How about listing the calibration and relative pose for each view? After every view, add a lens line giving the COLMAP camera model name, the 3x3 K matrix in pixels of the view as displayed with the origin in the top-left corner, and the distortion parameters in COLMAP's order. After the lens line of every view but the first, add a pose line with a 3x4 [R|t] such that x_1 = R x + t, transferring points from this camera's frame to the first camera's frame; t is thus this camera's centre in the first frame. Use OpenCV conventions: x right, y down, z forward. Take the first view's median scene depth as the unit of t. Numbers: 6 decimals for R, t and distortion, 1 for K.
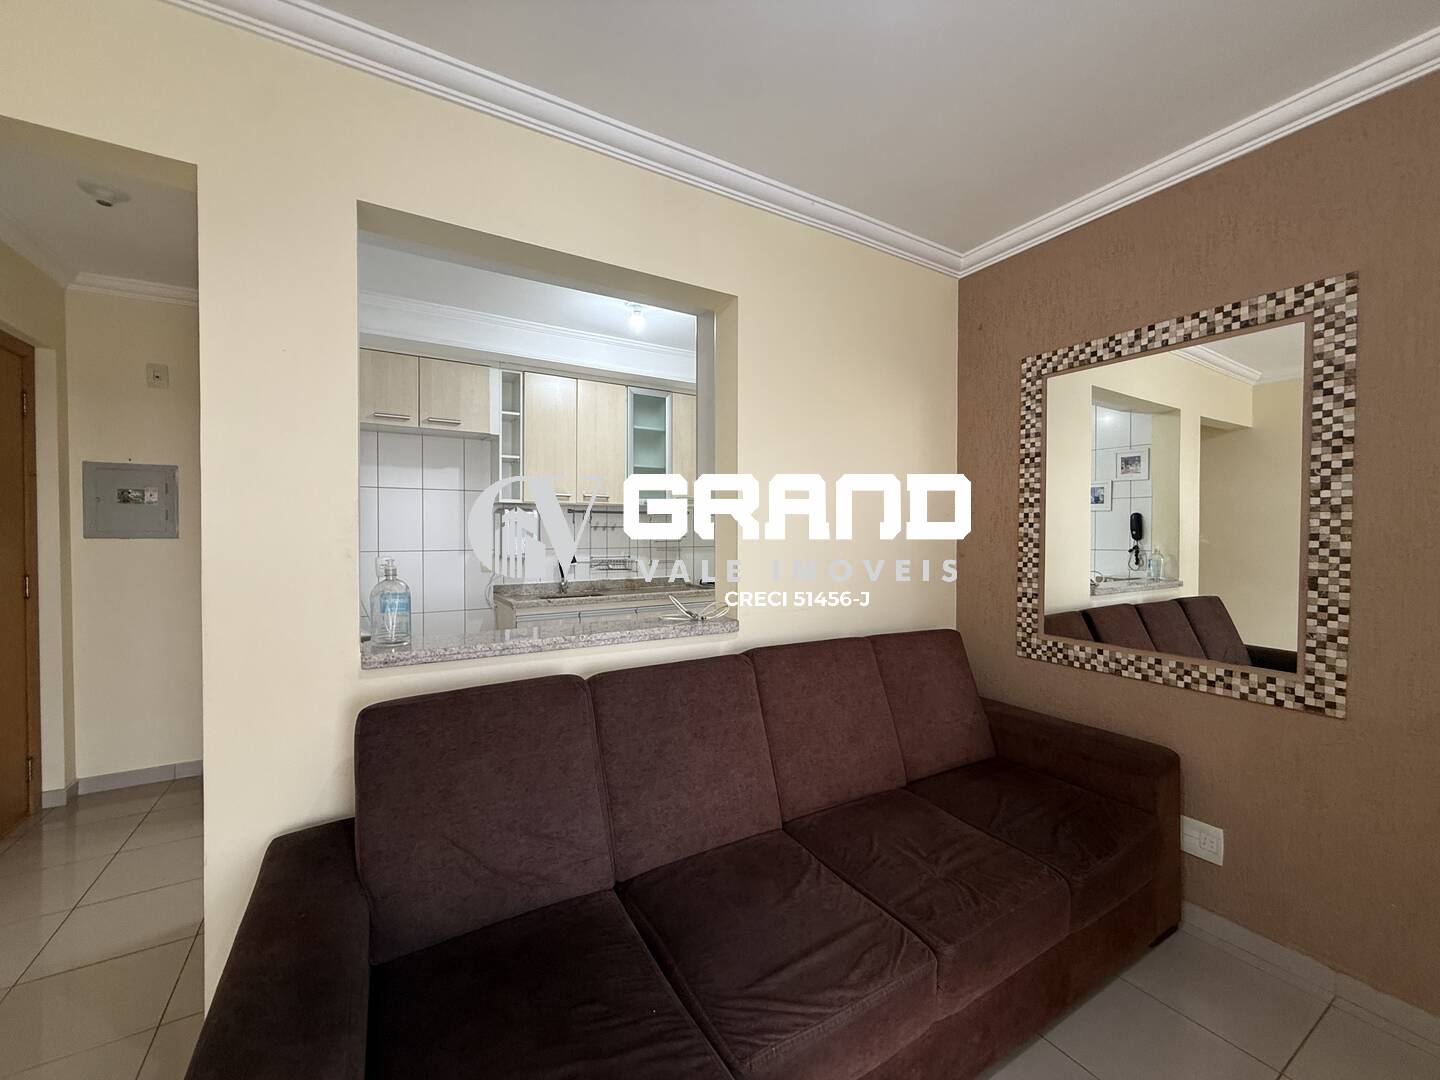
lens RADIAL K [[574.1, 0, 719.2], [0, 574.1, 539.5], [0, 0, 1]] dist [0.000467, 0.000082]
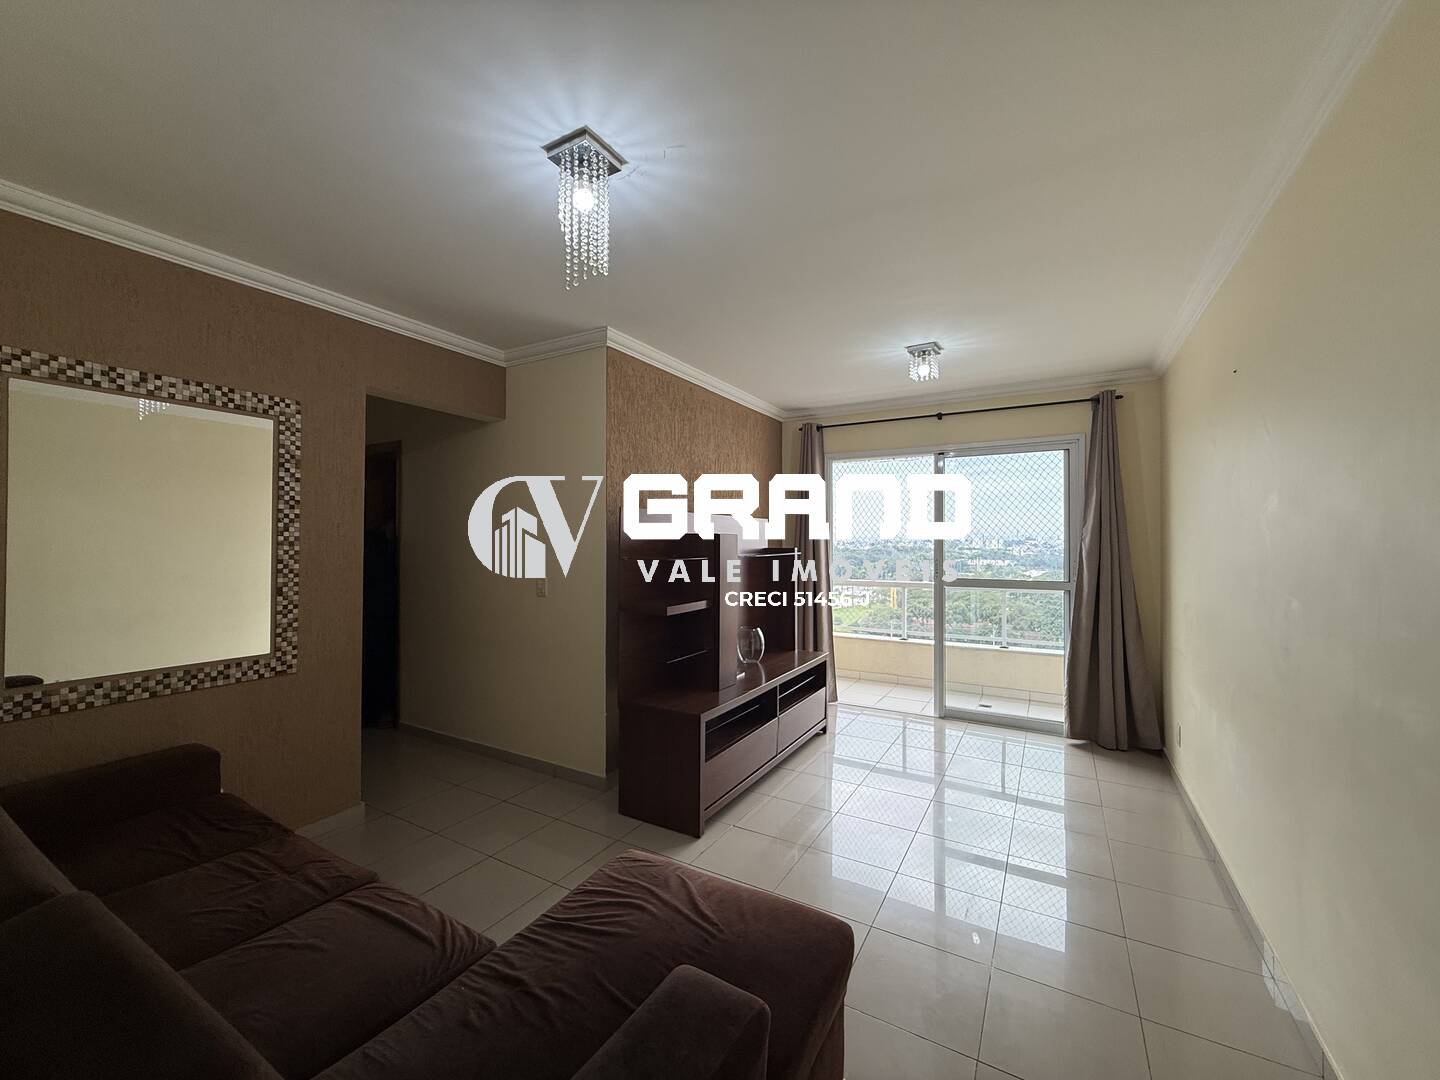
lens RADIAL K [[574.1, 0, 716.7], [0, 574.1, 537.5], [0, 0, 1]] dist [0.000467, 0.000082]
pose [[-0.471801, 0.003291, 0.881699, -0.789774], [0.007552, 0.999971, 0.000309, -0.054251], [-0.881673, 0.006805, -0.471812, 0.616334]]
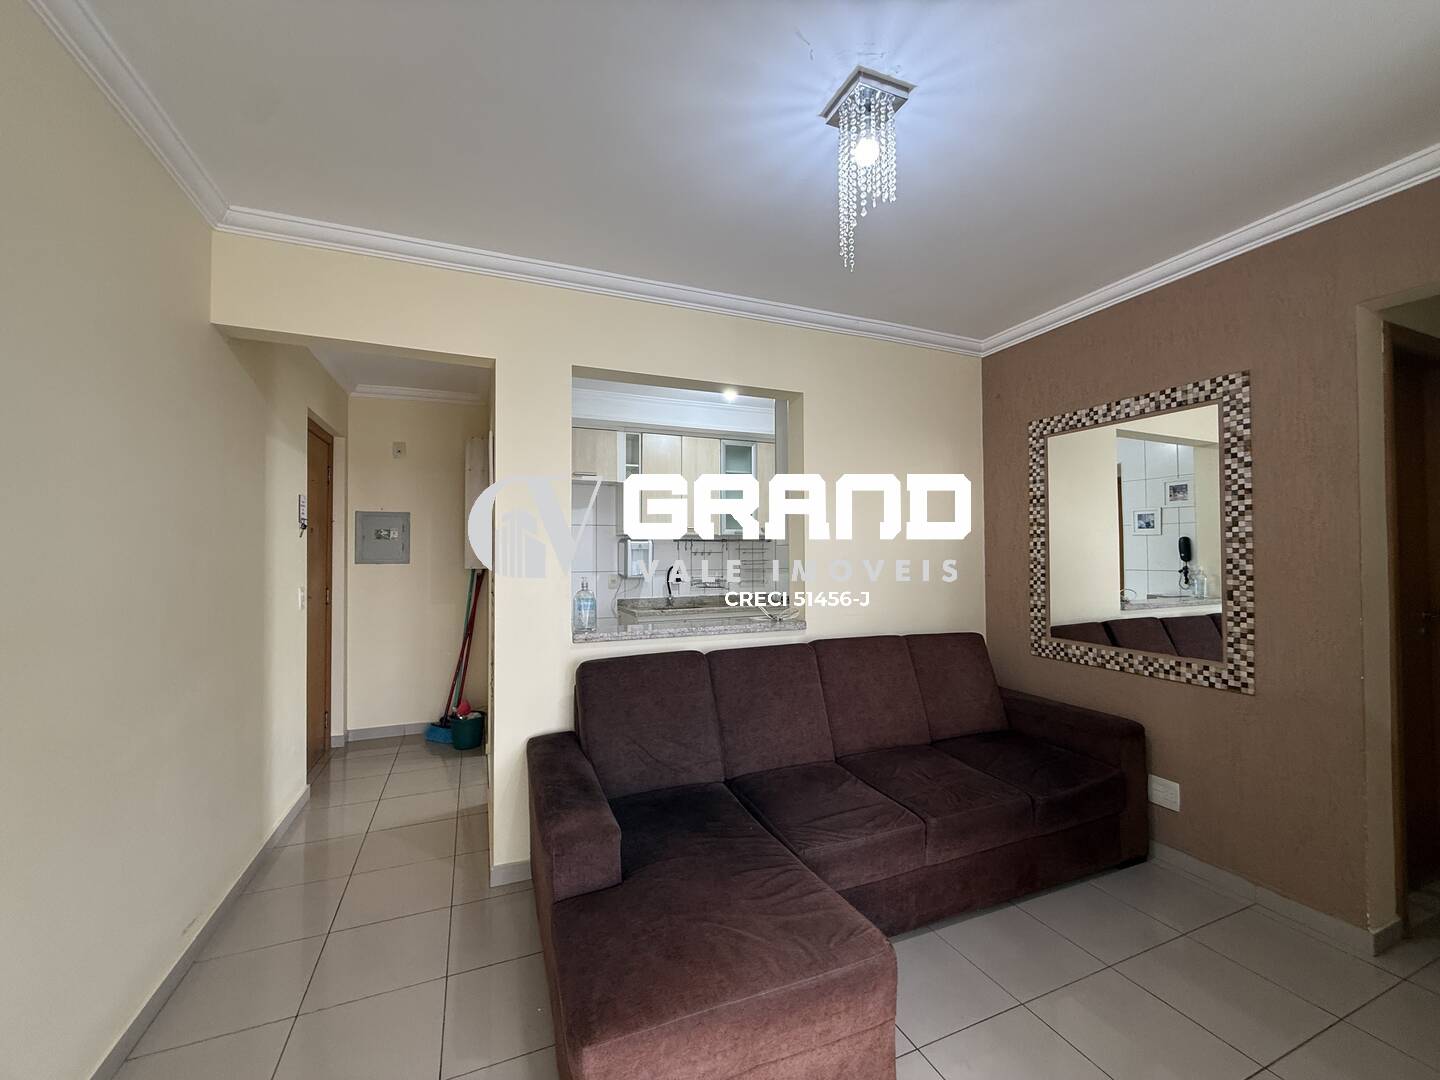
lens RADIAL K [[574.1, 0, 718.7], [0, 574.1, 539.1], [0, 0, 1]] dist [0.000467, 0.000082]
pose [[0.989168, -0.009413, -0.146482, 0.032981], [0.003865, 0.999266, -0.038111, -0.008025], [0.146734, 0.037132, 0.988479, -0.468826]]
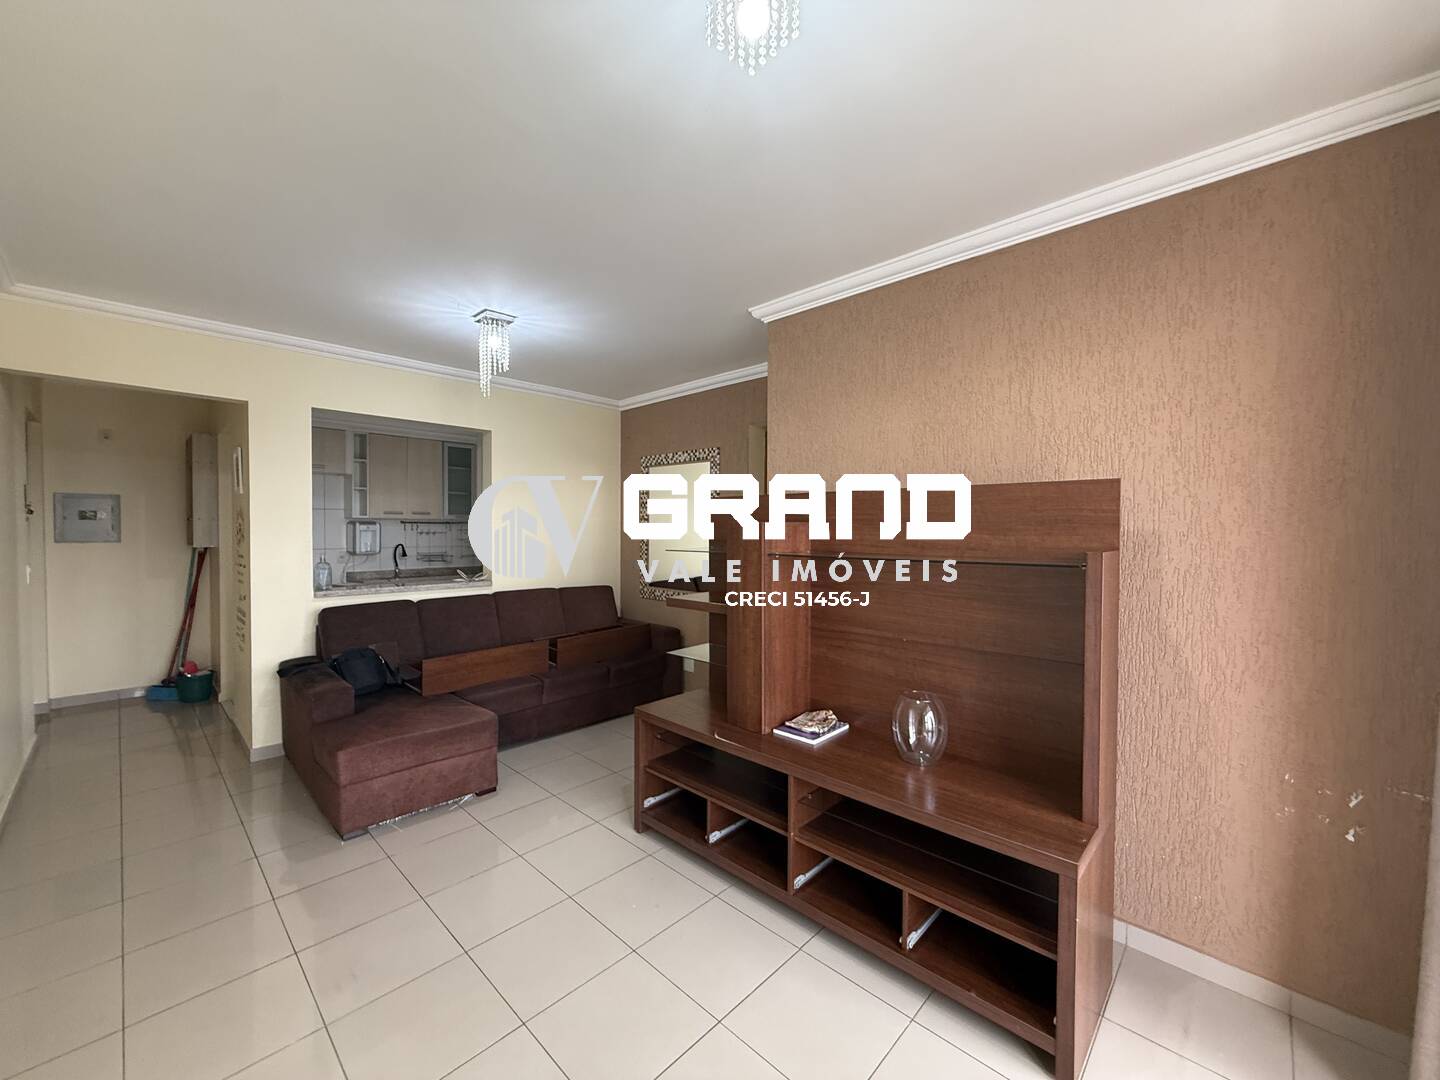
lens RADIAL K [[574.1, 0, 717.8], [0, 574.1, 540.6], [0, 0, 1]] dist [0.000467, 0.000082]
pose [[0.966285, -0.002066, 0.257465, 0.328672], [-0.000248, 0.999960, 0.008954, -0.033094], [-0.257473, -0.008716, 0.966246, -1.439336]]
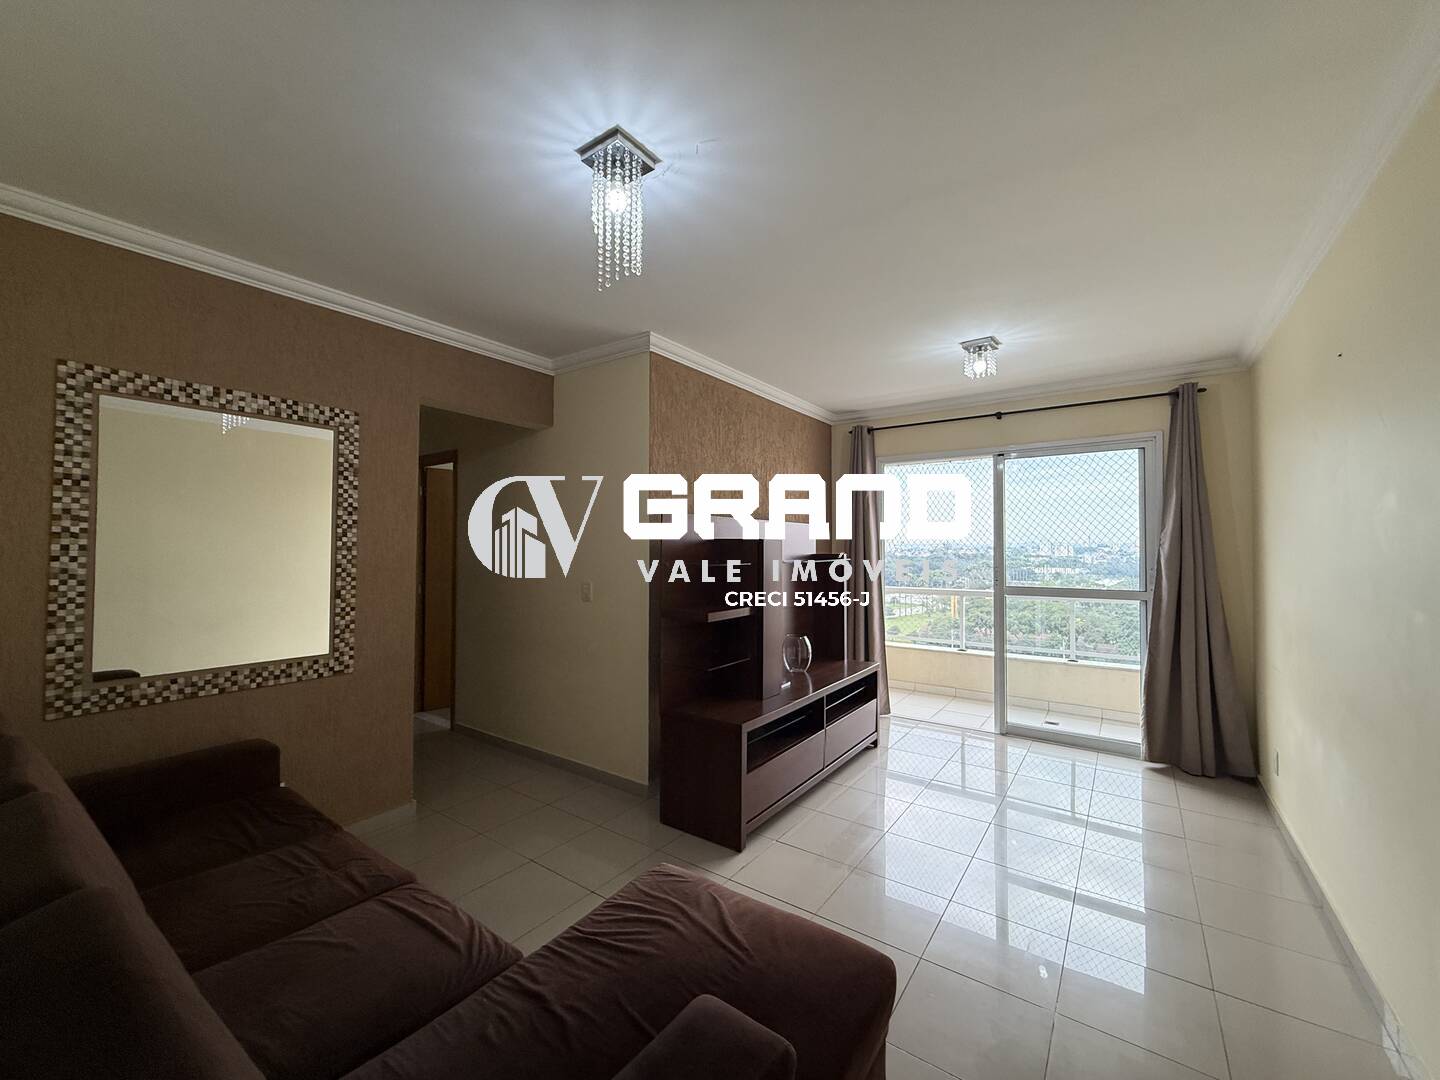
lens RADIAL K [[574.1, 0, 716.8], [0, 574.1, 537.5], [0, 0, 1]] dist [0.000467, 0.000082]
pose [[-0.387527, 0.013942, 0.921753, -0.774149], [0.007510, 0.999900, -0.011967, -0.050128], [-0.921828, 0.002285, -0.387594, 0.574267]]
